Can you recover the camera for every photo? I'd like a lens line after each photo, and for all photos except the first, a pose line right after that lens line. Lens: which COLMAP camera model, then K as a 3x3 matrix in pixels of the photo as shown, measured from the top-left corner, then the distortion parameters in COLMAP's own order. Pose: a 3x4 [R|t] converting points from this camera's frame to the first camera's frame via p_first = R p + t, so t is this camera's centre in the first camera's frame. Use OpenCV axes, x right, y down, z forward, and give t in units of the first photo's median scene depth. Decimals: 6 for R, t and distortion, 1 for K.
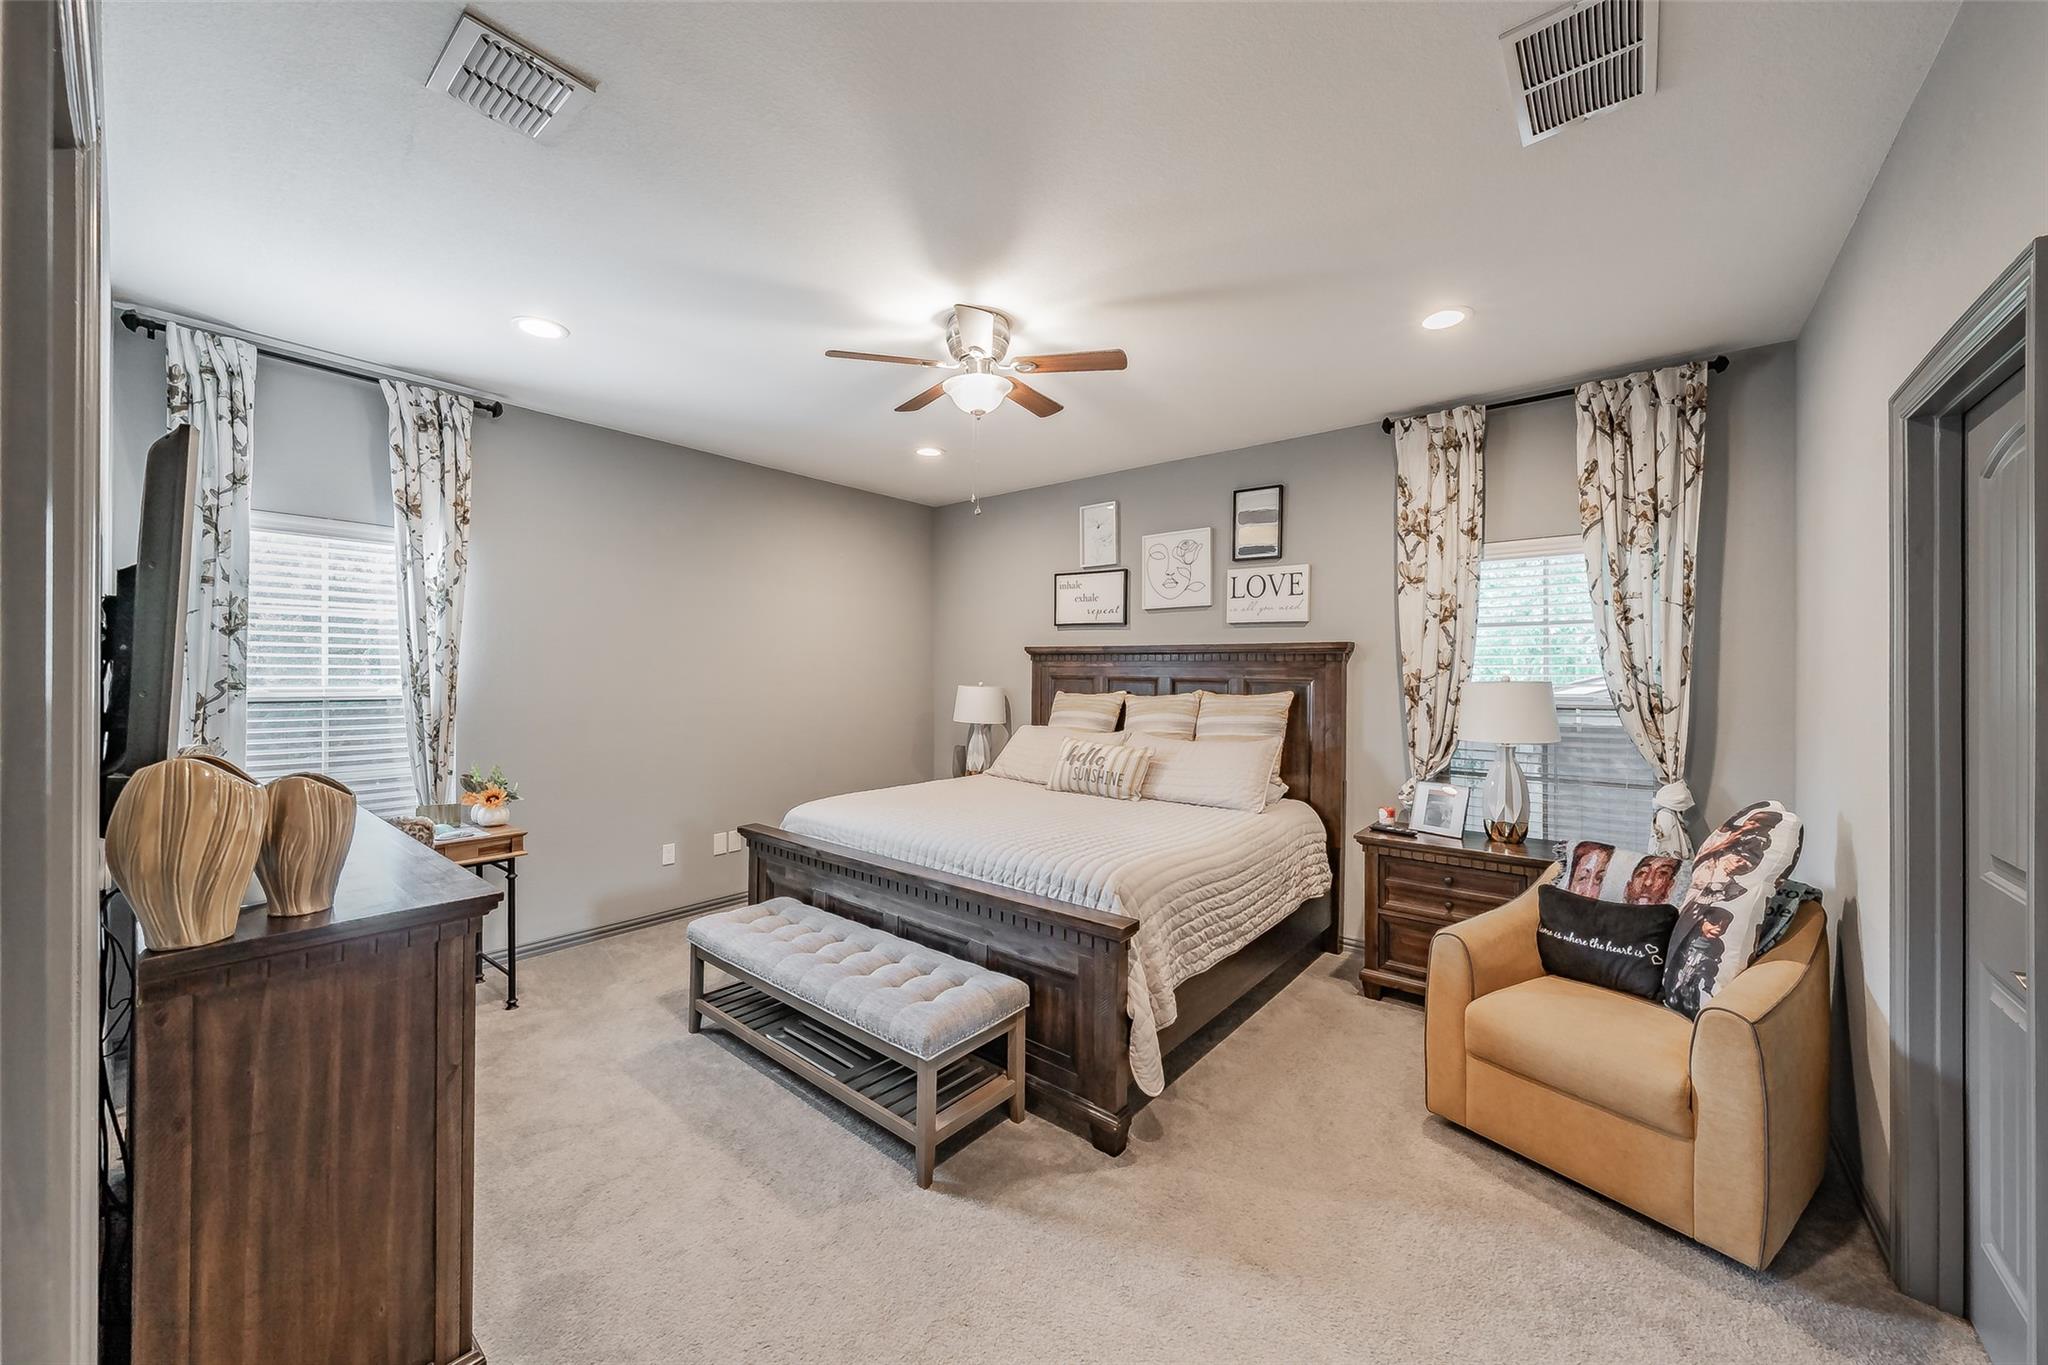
lens RADIAL K [[736.8, 0, 1020.4], [0, 736.8, 672.6], [0, 0, 1]] dist [-0.006825, -0.000023]
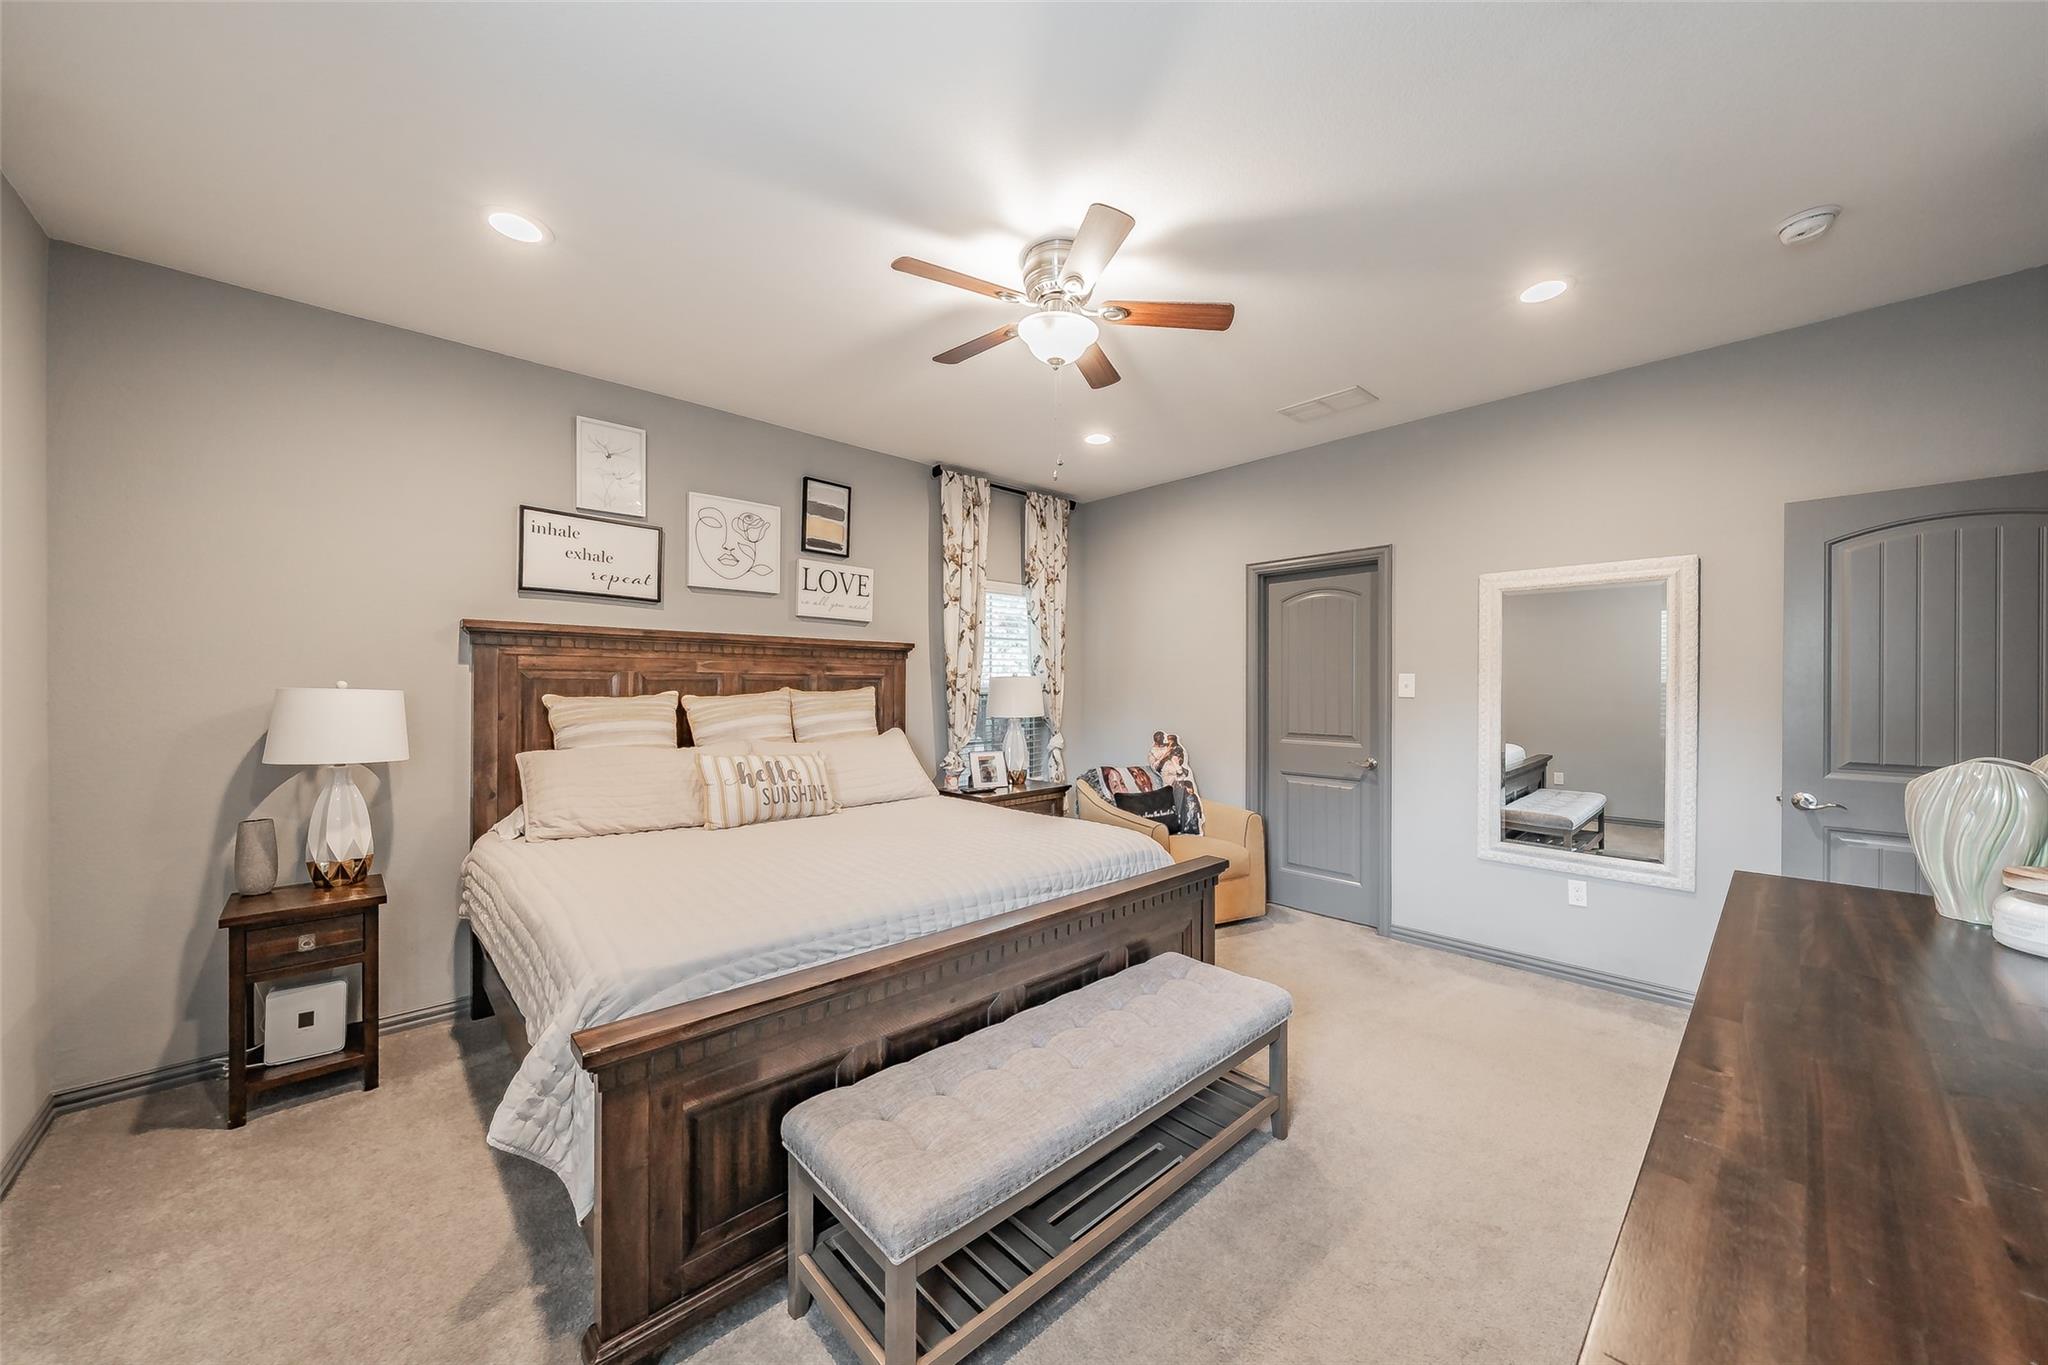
lens RADIAL K [[723.5, 0, 1008.9], [0, 723.5, 684.9], [0, 0, 1]] dist [0.000261, -0.000005]
pose [[0.136141, -0.005739, 0.990673, -0.621868], [-0.000151, 0.999983, 0.005814, 0.016451], [-0.990689, -0.000941, 0.136138, 0.637168]]
